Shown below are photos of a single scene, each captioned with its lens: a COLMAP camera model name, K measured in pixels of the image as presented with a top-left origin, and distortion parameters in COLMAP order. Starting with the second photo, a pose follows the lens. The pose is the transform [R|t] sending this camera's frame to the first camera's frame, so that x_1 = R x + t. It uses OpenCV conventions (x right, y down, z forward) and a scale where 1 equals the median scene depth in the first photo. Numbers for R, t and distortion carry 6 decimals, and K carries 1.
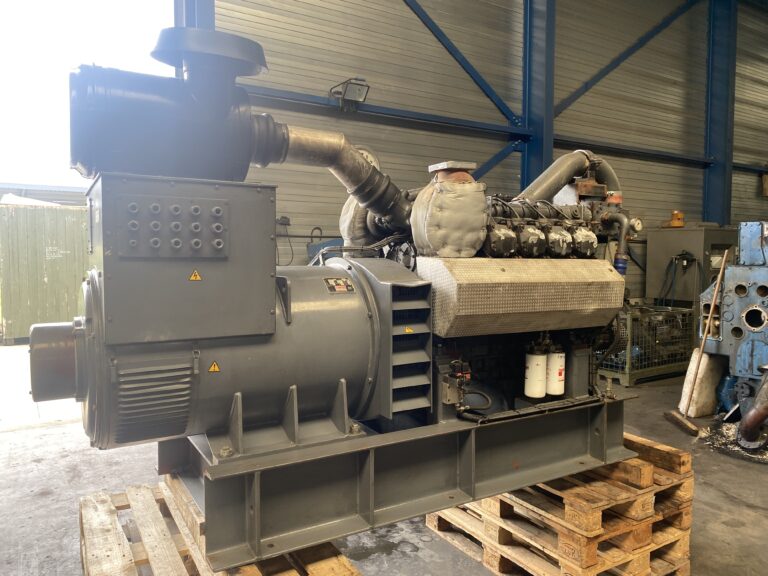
lens RADIAL K [[589.4, 0, 384.0], [0, 589.4, 288.0], [0, 0, 1]] dist [0.035534, -0.005463]
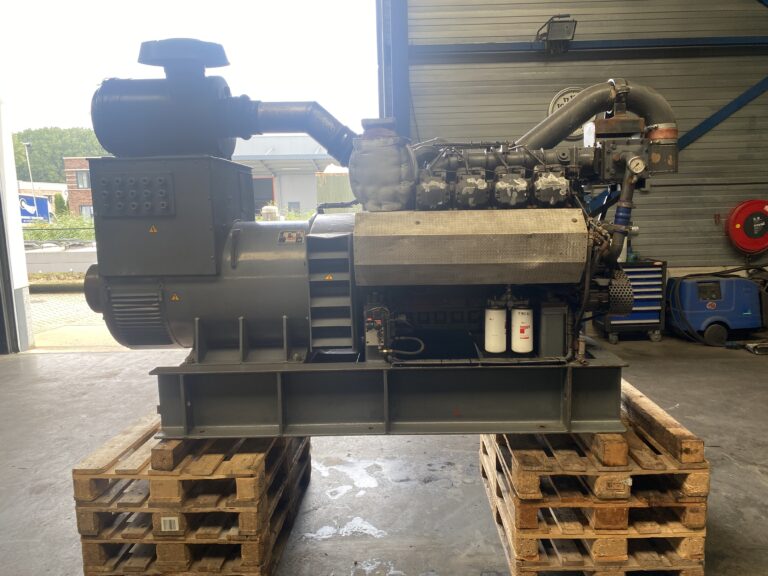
lens RADIAL K [[579.2, 0, 385.5], [0, 579.2, 300.4], [0, 0, 1]] dist [0.096616, -0.120586]
pose [[0.841161, 0.057778, -0.537689, 0.641785], [-0.005464, 0.995133, 0.098385, 0.004907], [0.540757, -0.079819, 0.837384, 0.104396]]
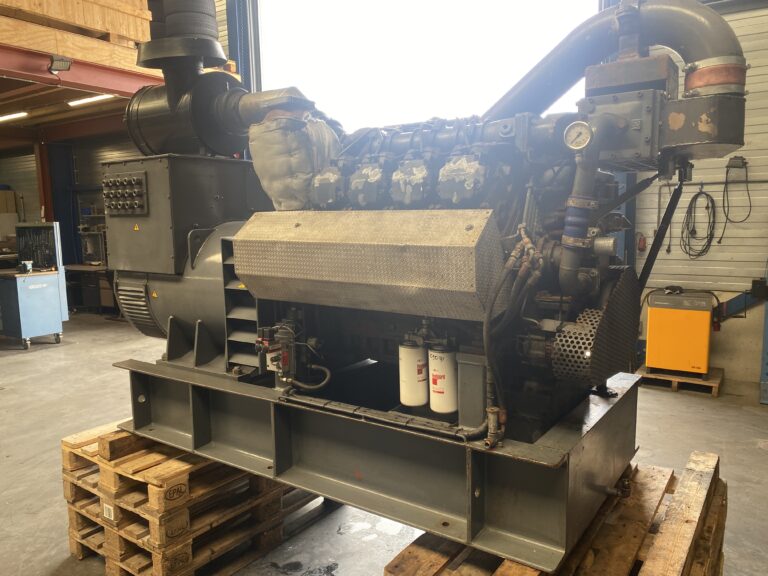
lens RADIAL K [[579.2, 0, 385.5], [0, 579.2, 300.4], [0, 0, 1]] dist [0.096616, -0.120586]
pose [[0.408642, 0.120105, -0.904758, 0.900850], [-0.035929, 0.992652, 0.115546, -0.022615], [0.911987, -0.014710, 0.409955, 0.710086]]
